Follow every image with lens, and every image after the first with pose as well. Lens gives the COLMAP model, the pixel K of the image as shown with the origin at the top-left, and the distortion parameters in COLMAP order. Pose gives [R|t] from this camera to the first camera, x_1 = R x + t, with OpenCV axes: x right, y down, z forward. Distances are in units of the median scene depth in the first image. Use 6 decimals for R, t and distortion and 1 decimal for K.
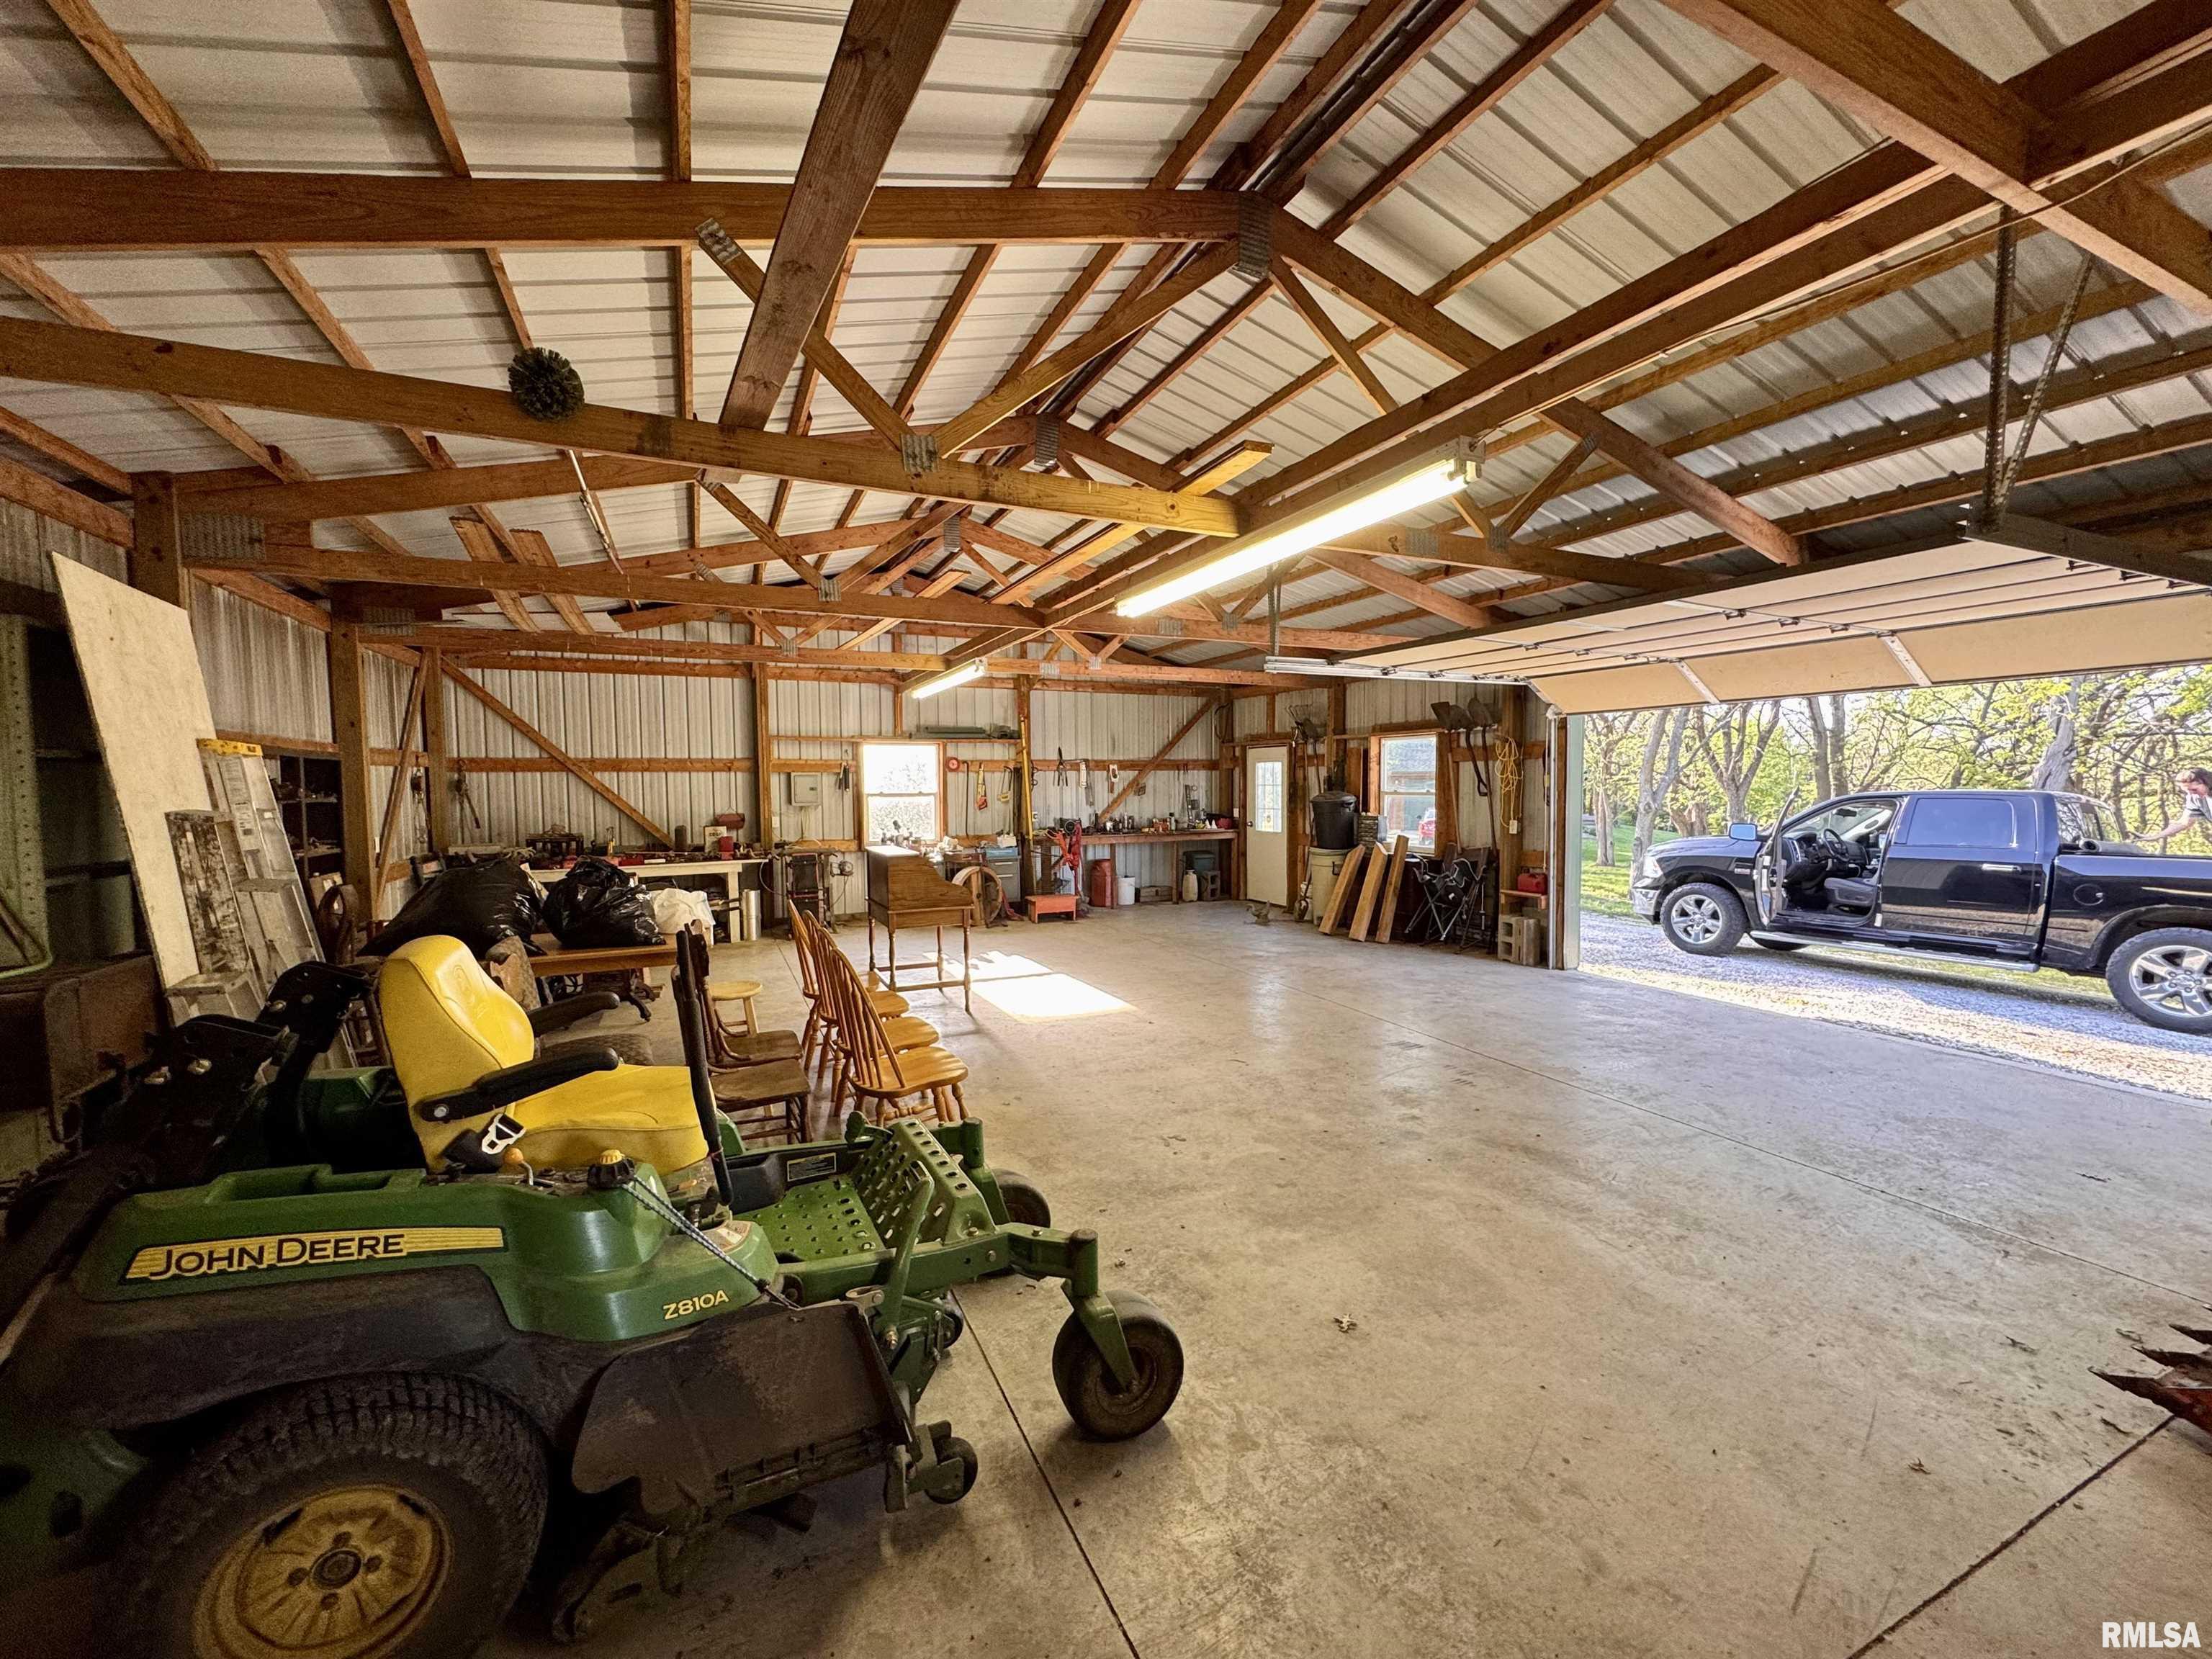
lens RADIAL K [[882.7, 0, 1103.7], [0, 882.7, 831.3], [0, 0, 1]] dist [-0.002310, 0.000132]
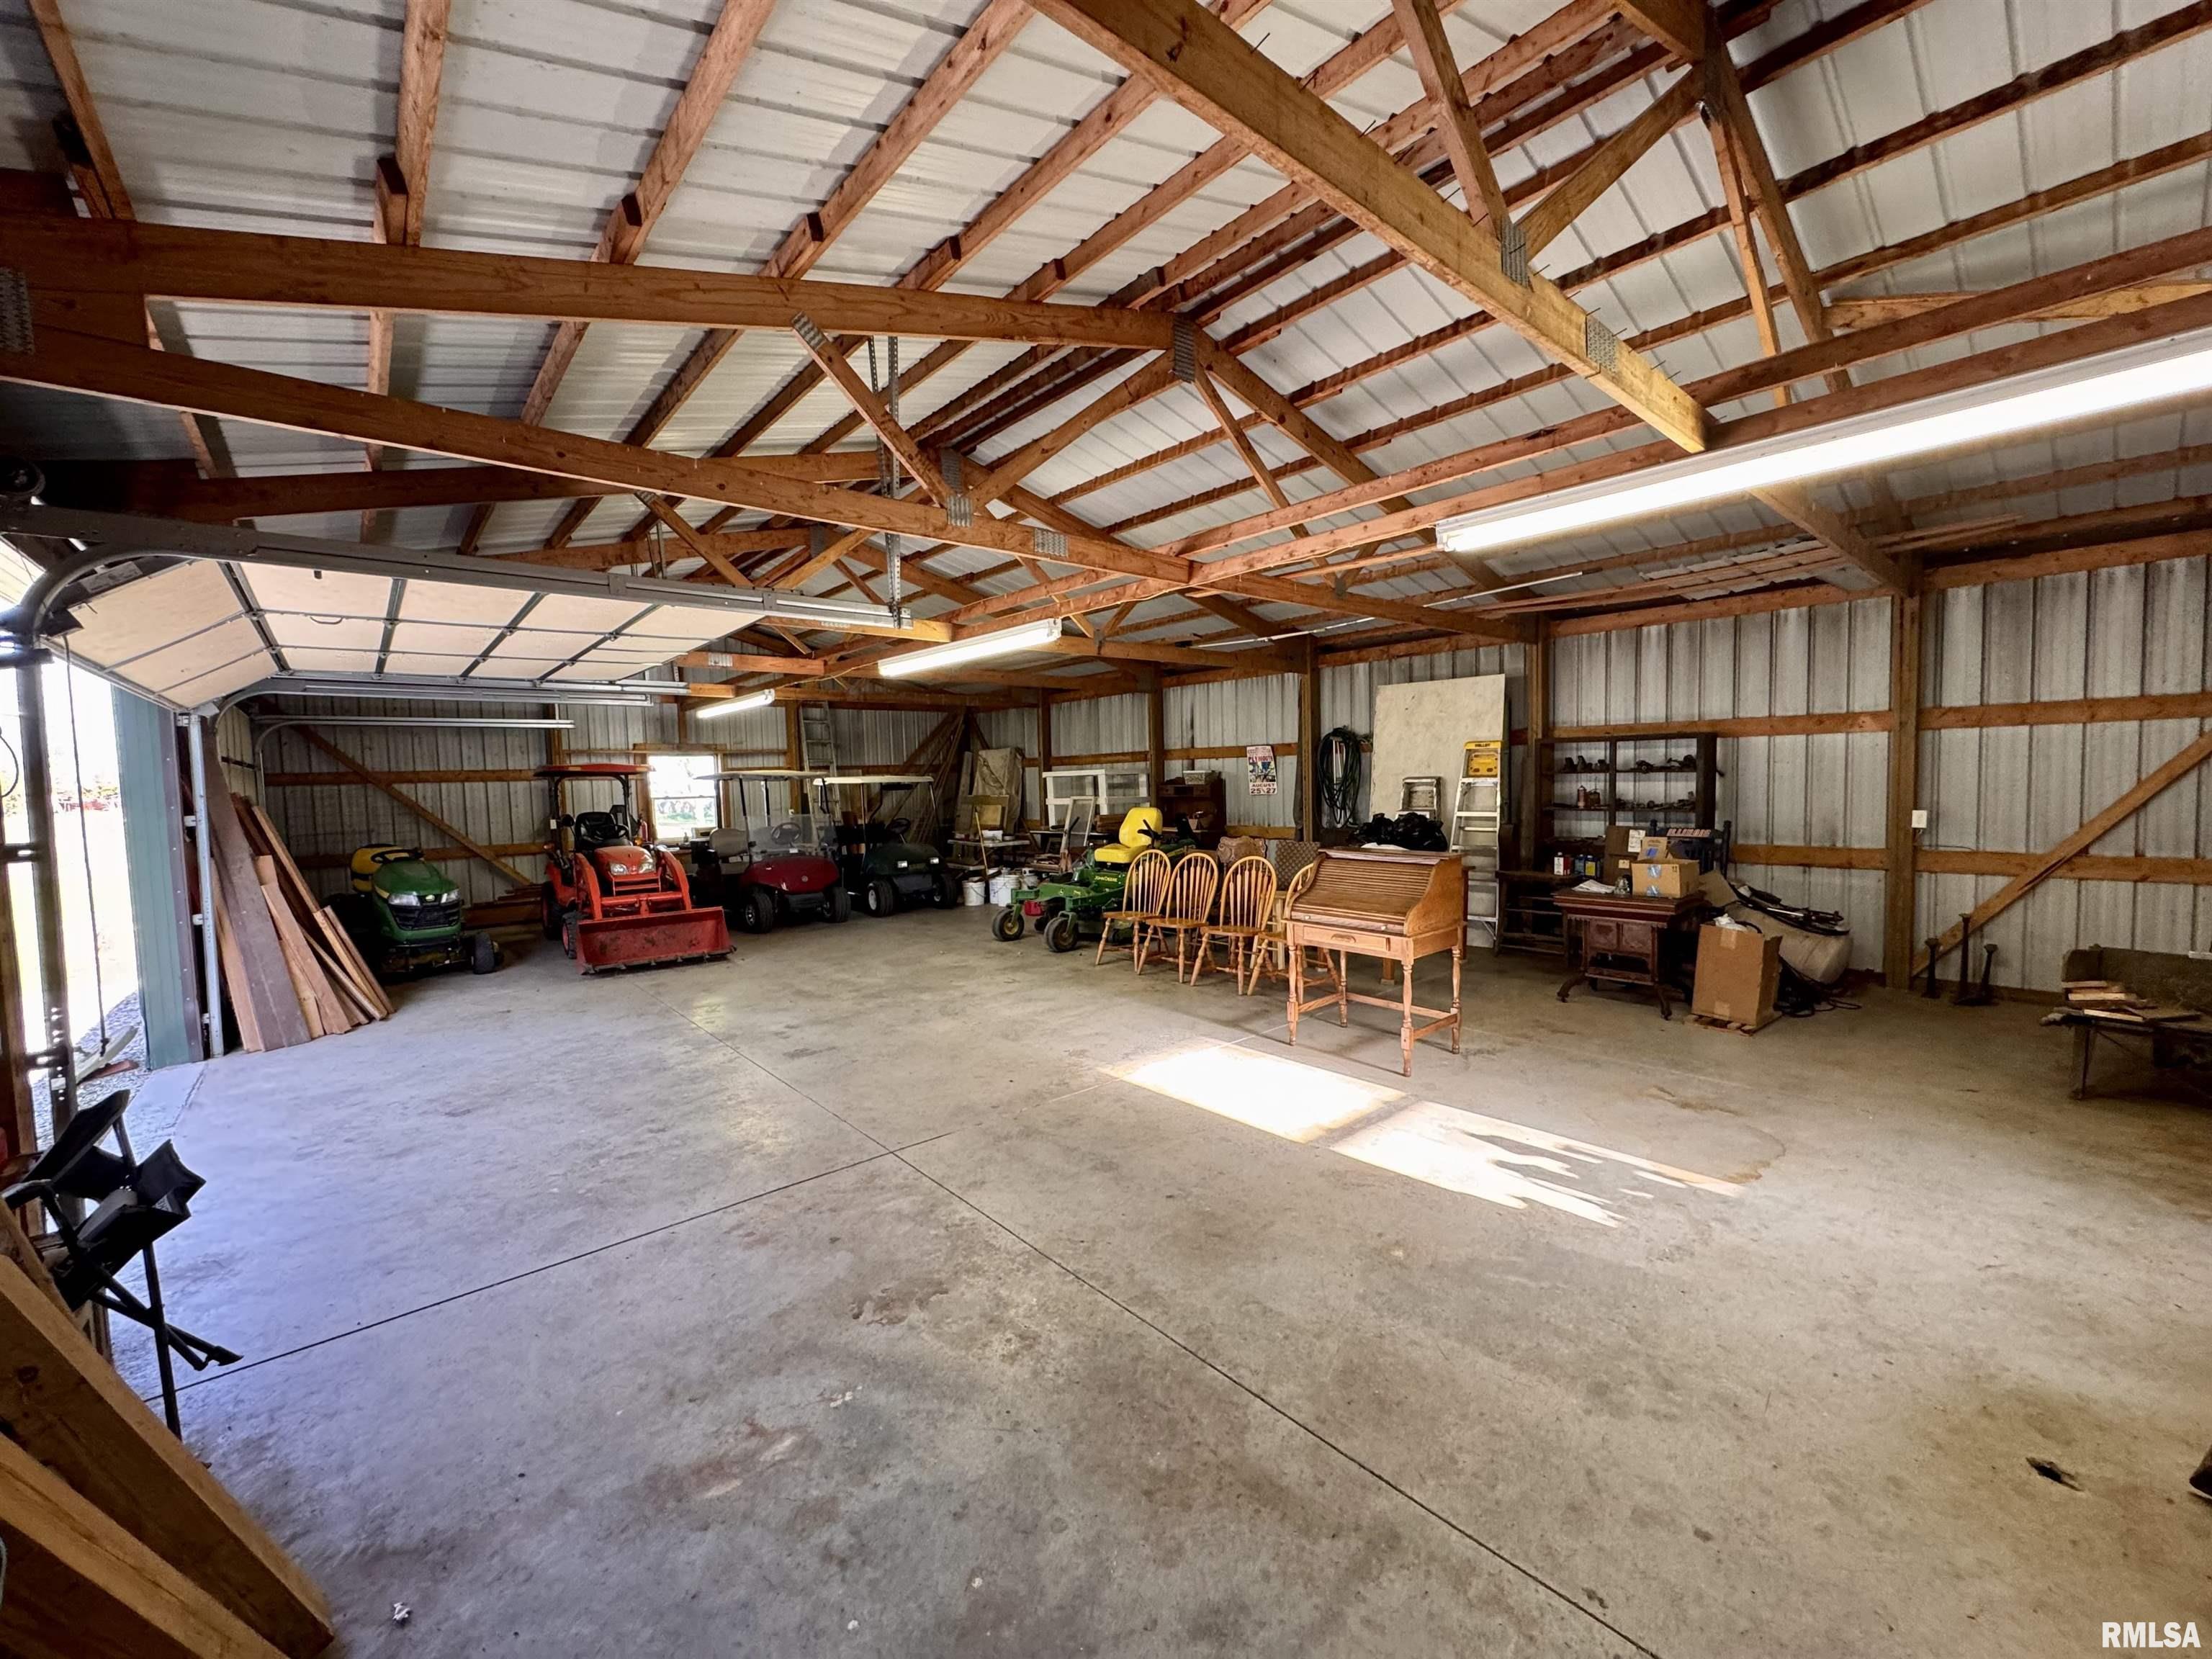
lens RADIAL K [[882.7, 0, 1103.3], [0, 882.7, 824.8], [0, 0, 1]] dist [-0.002310, 0.000132]
pose [[-0.957877, 0.041802, -0.284119, 0.139668], [0.007254, 0.992556, 0.121576, -0.052139], [0.287086, 0.114394, -0.951050, 0.935897]]
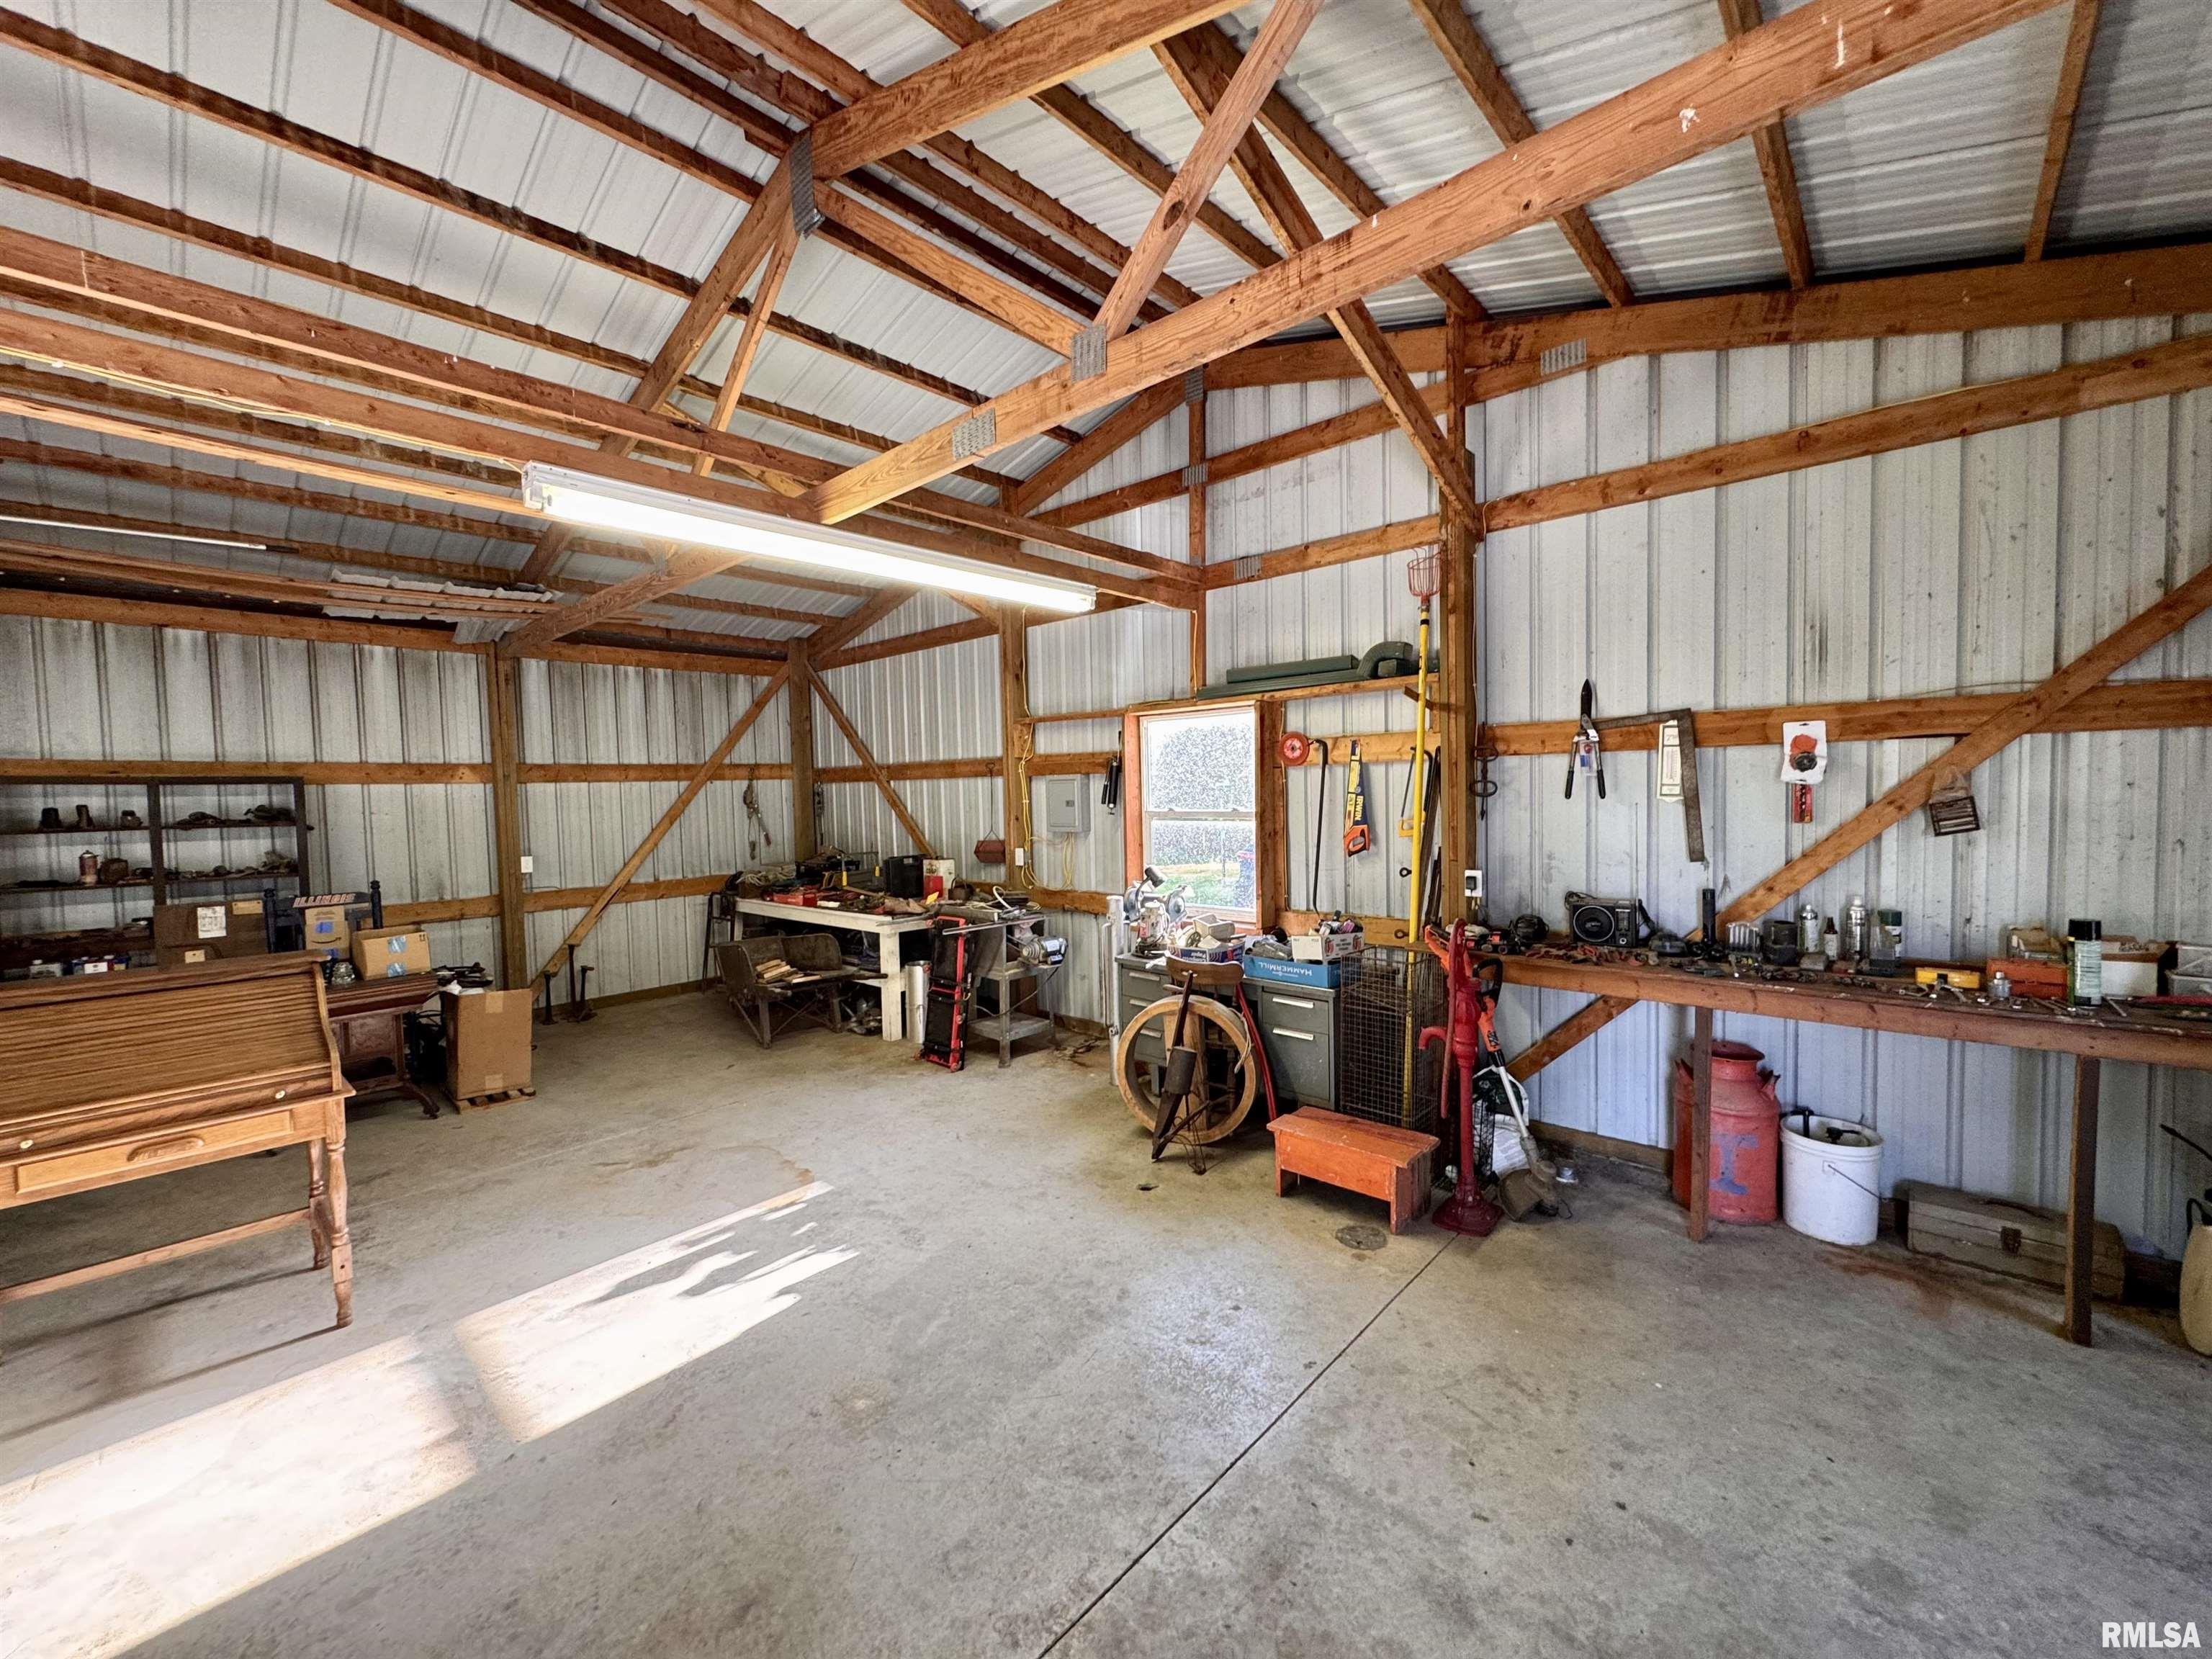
lens RADIAL K [[882.7, 0, 1108.5], [0, 882.7, 829.2], [0, 0, 1]] dist [-0.002310, 0.000132]
pose [[0.400489, 0.034156, -0.915665, 0.191959], [-0.040868, 0.998976, 0.019389, -0.039688], [0.915390, 0.029656, 0.401475, 0.723790]]
